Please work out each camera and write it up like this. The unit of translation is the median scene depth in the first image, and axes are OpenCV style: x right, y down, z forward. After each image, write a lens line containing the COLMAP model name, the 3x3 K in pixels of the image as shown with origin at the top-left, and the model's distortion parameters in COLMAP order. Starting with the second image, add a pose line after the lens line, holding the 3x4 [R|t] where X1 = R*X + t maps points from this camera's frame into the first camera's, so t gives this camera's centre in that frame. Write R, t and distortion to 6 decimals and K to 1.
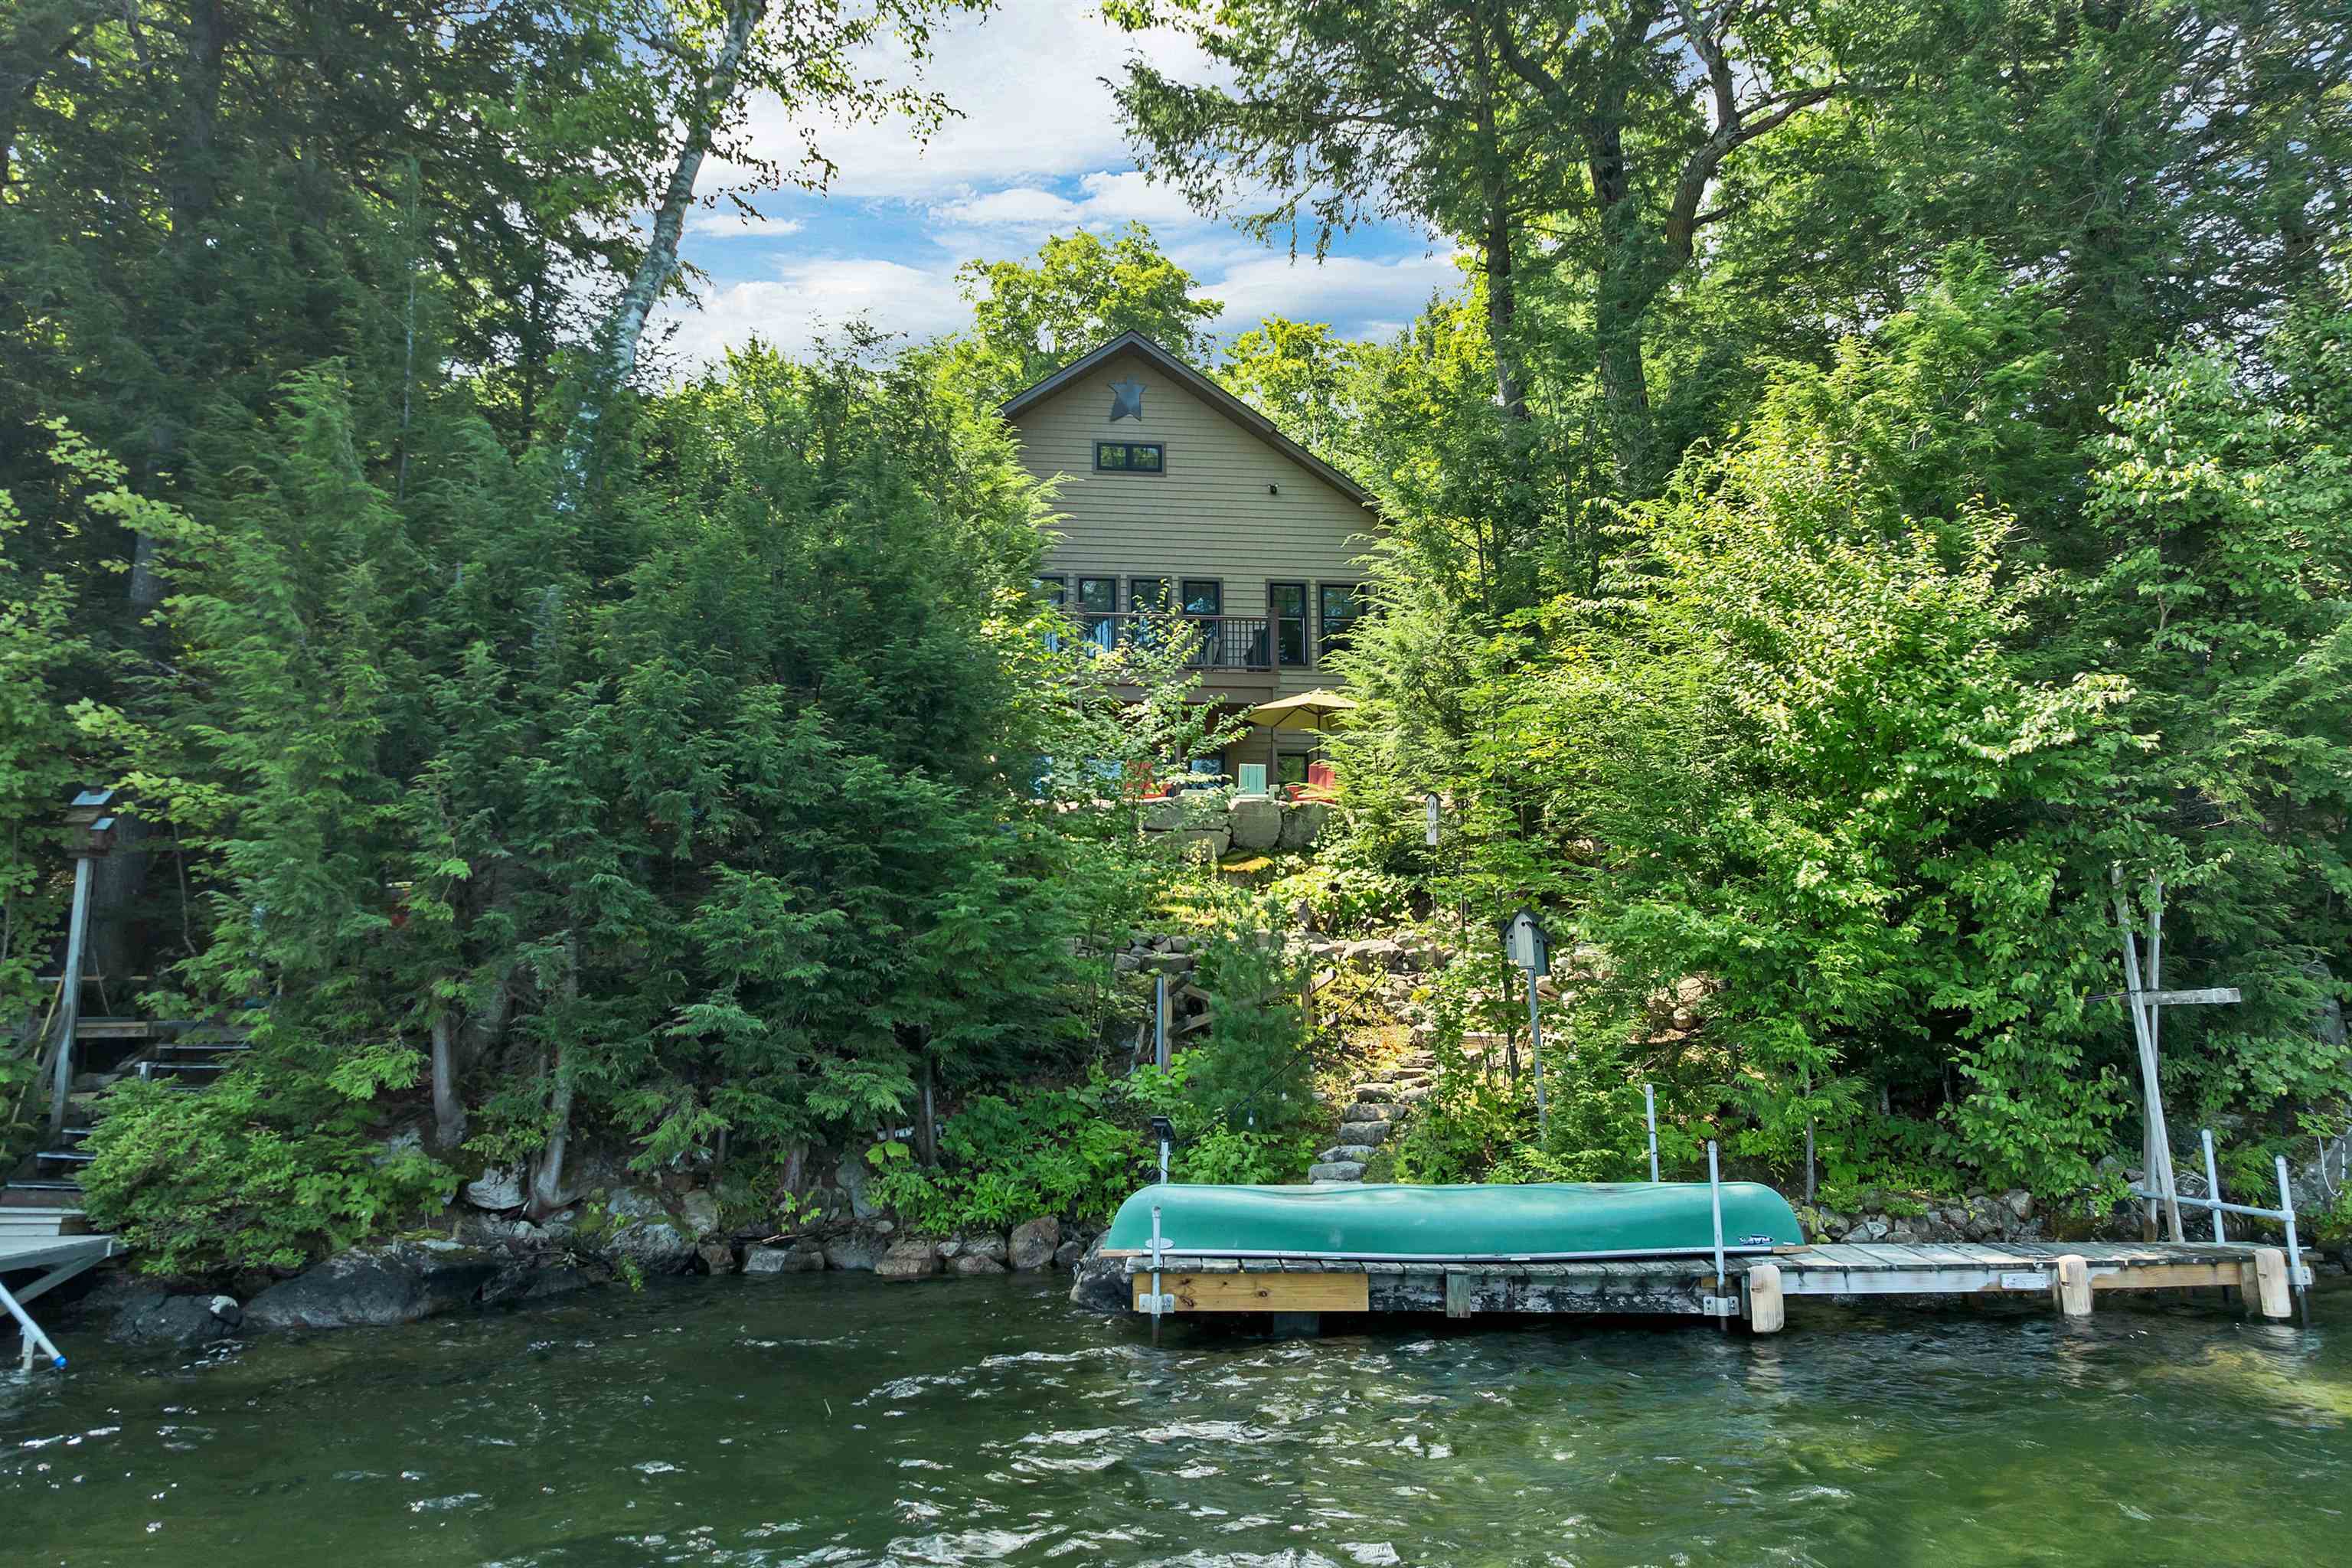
lens RADIAL K [[1652.5, 0, 1176.0], [0, 1652.5, 784.0], [0, 0, 1]] dist [-0.048658, 0.063335]
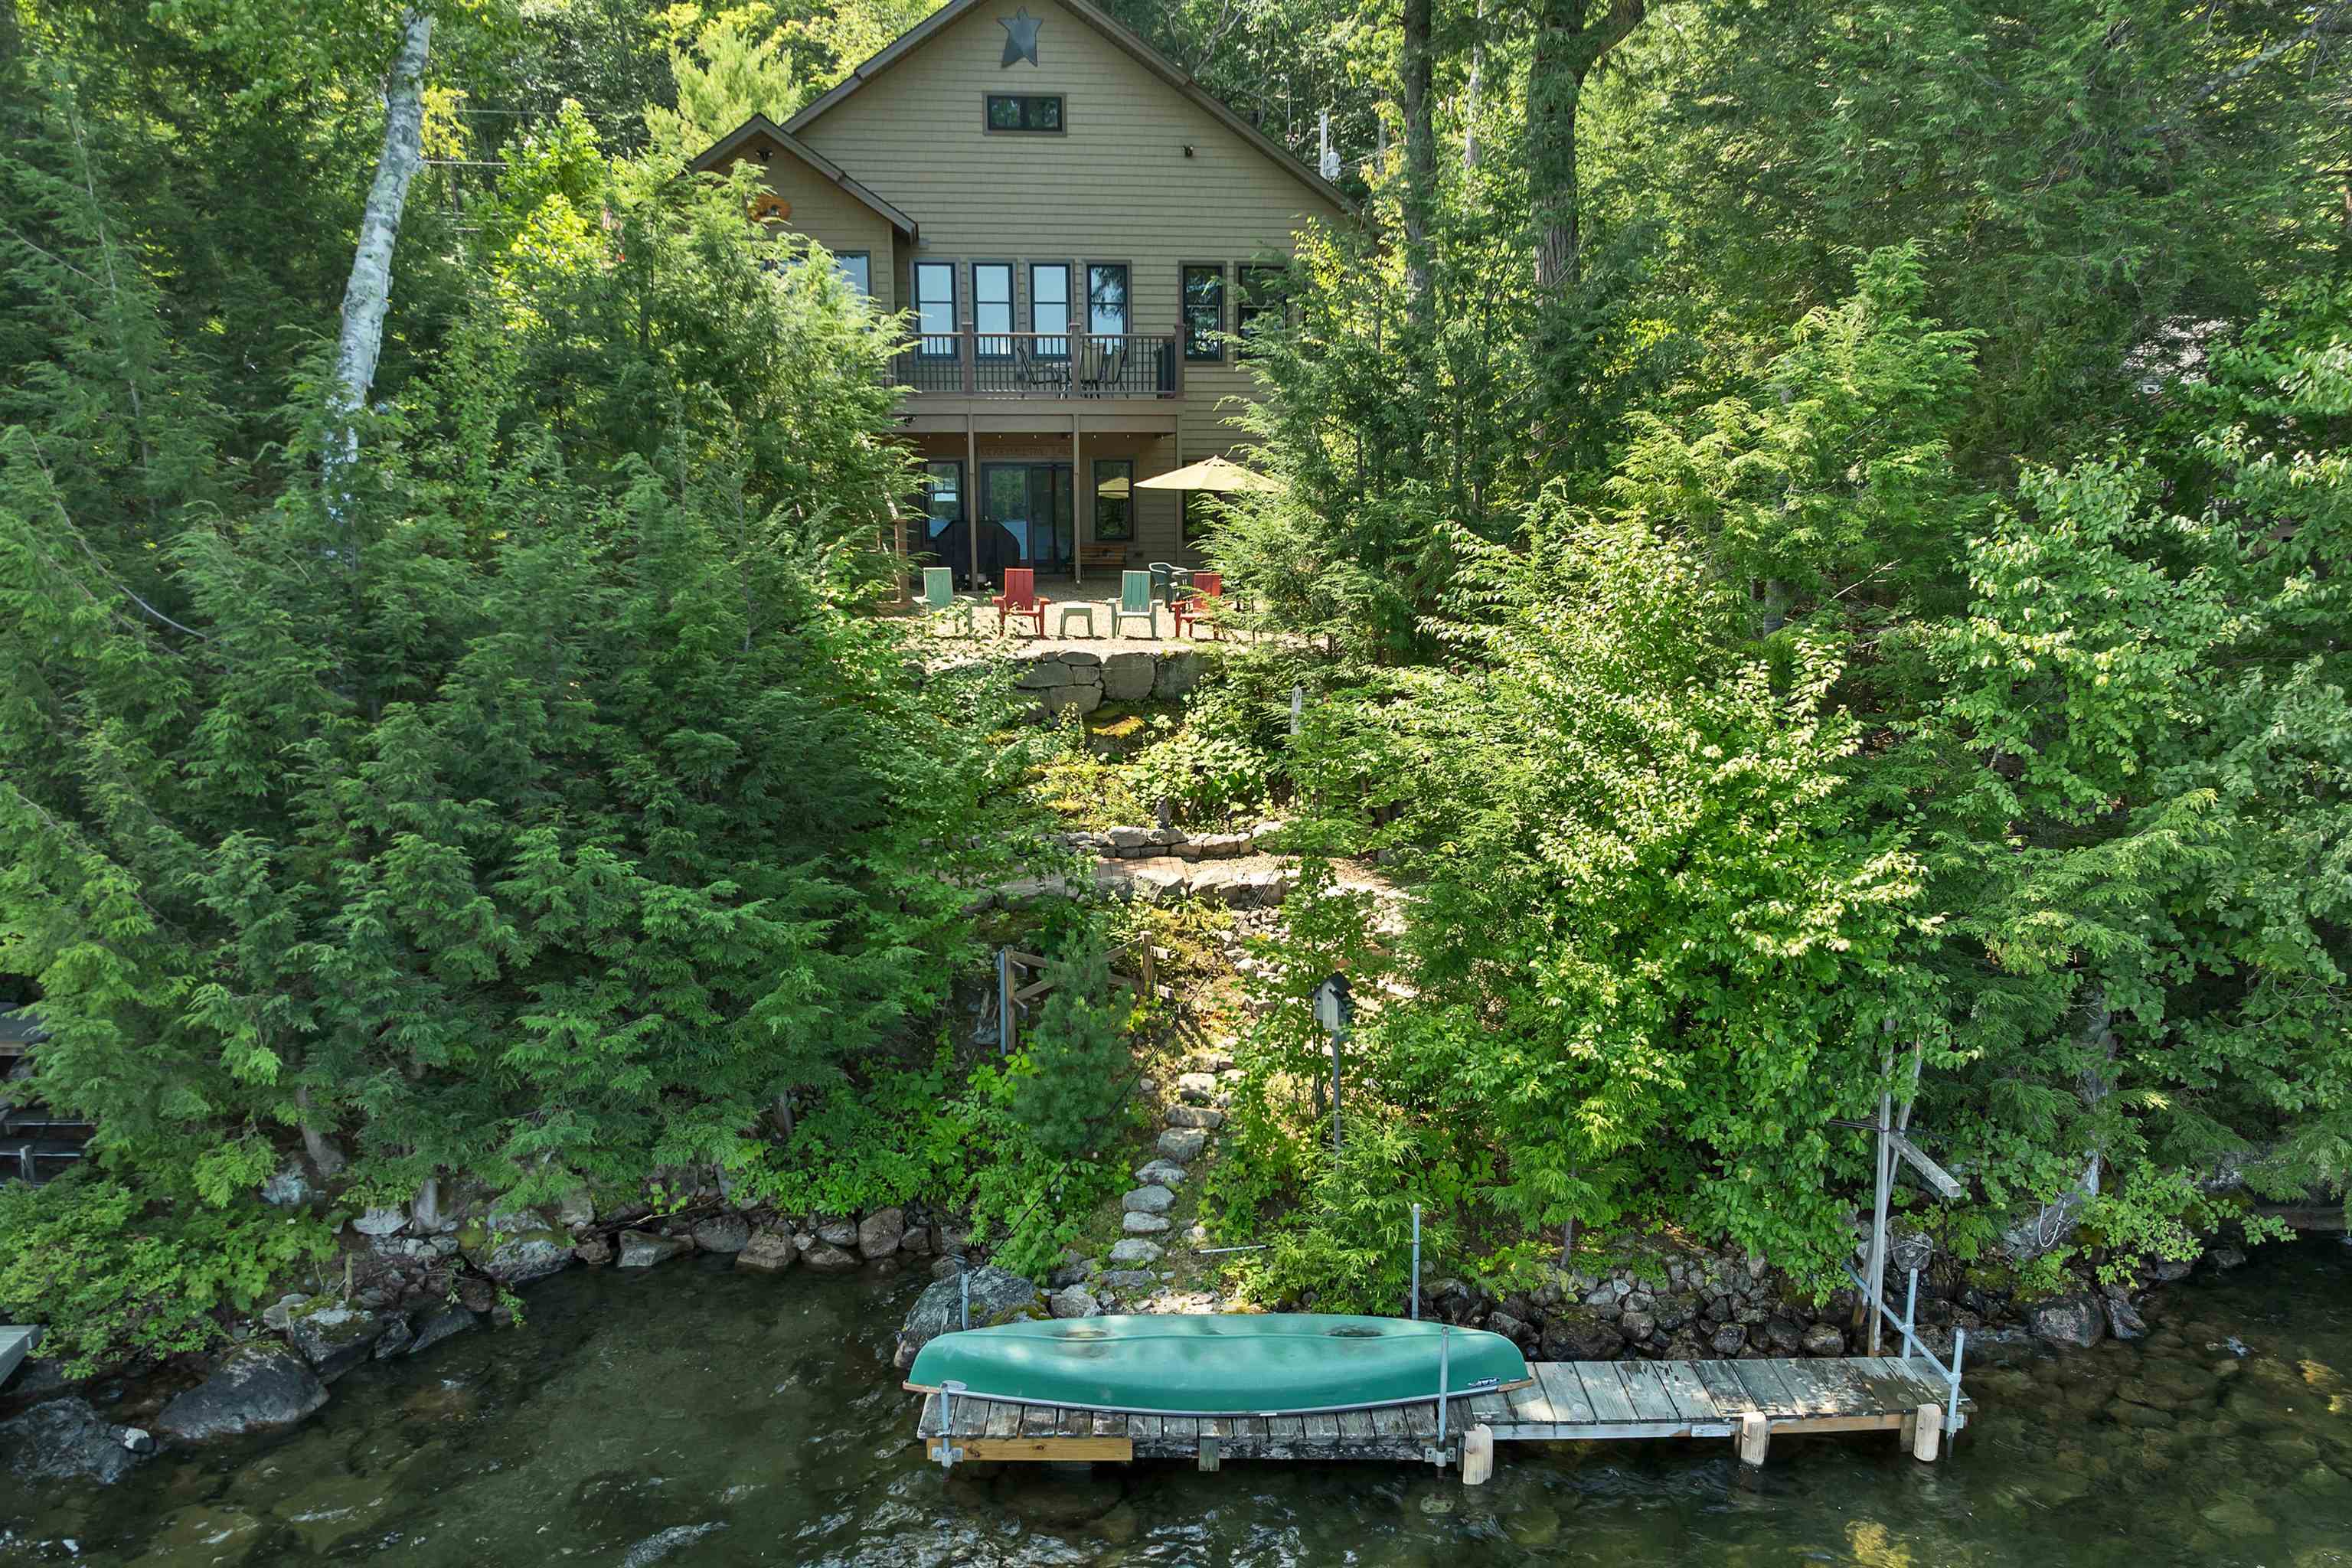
lens RADIAL K [[1635.8, 0, 1146.0], [0, 1635.8, 923.9], [0, 0, 1]] dist [-0.005442, 0.000888]
pose [[0.999994, 0.003058, 0.001547, 0.105421], [-0.003419, 0.921496, 0.388372, -0.399863], [-0.000238, -0.388375, 0.921501, 0.076991]]
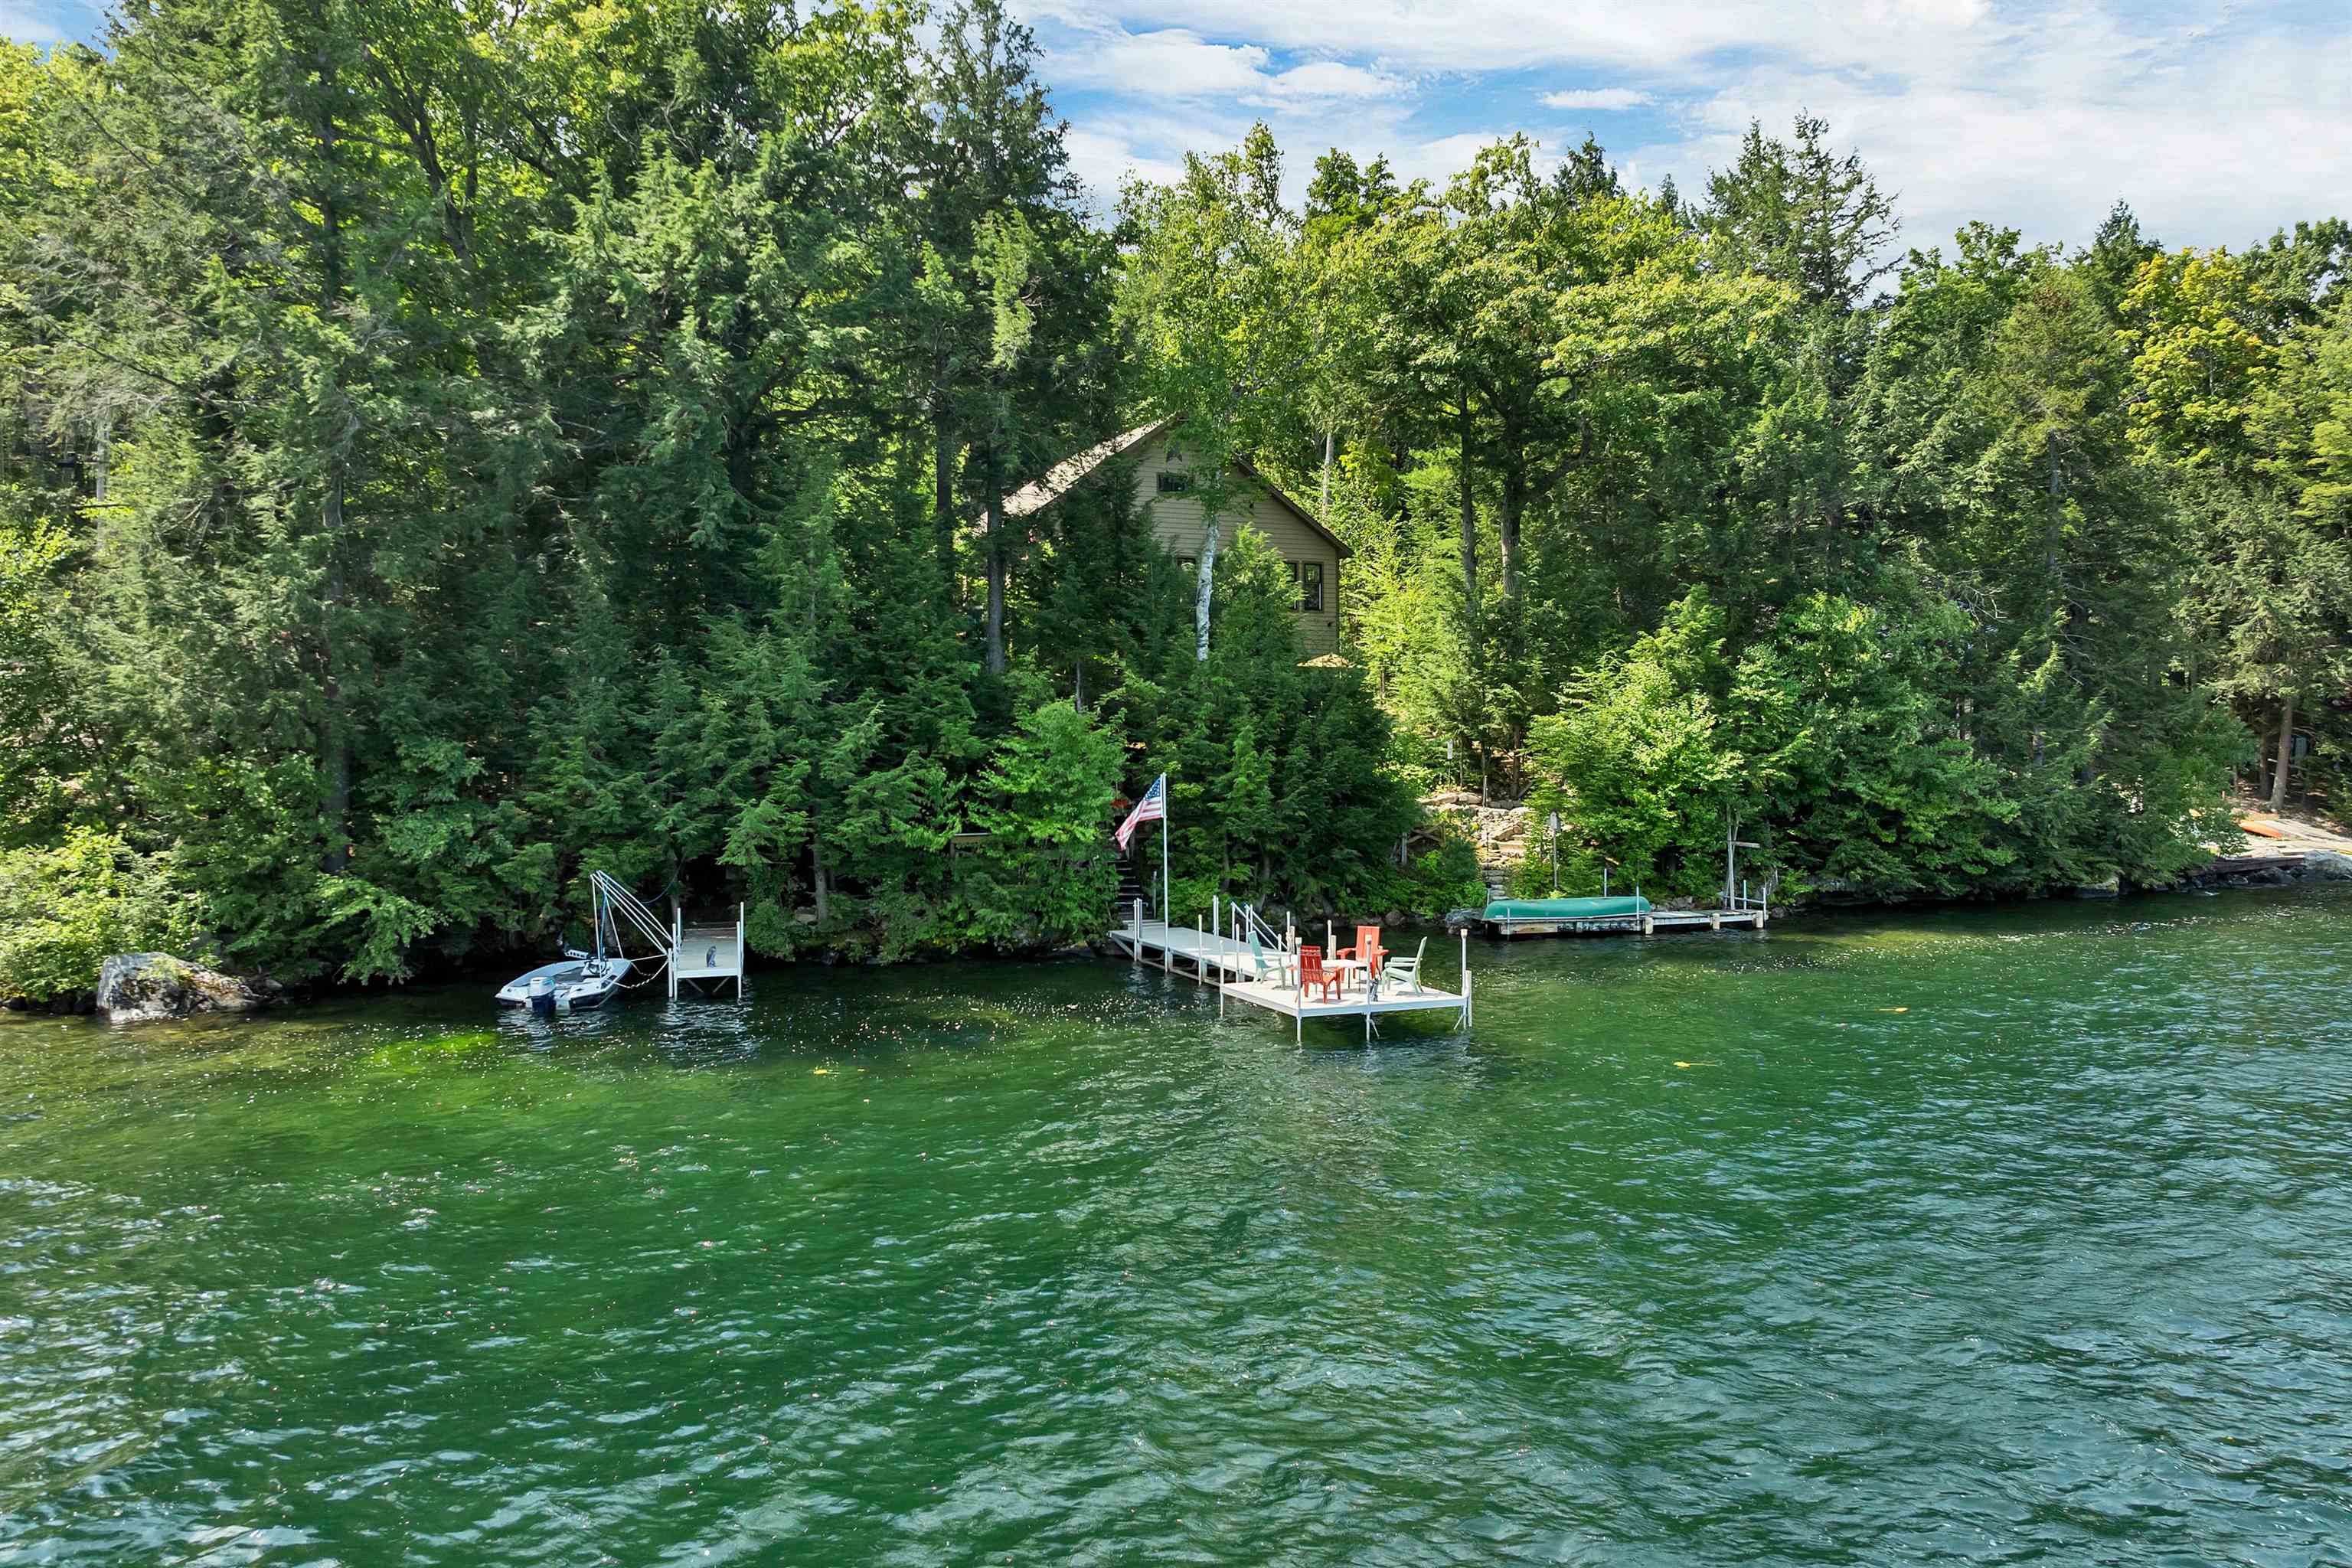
lens RADIAL K [[1607.2, 0, 1176.0], [0, 1607.2, 784.0], [0, 0, 1]] dist [0.000087, 0.000340]
pose [[0.954768, -0.000310, 0.297353, -1.543980], [-0.052239, 0.984271, 0.168763, -0.502459], [-0.292728, -0.176663, 0.939734, -1.832308]]
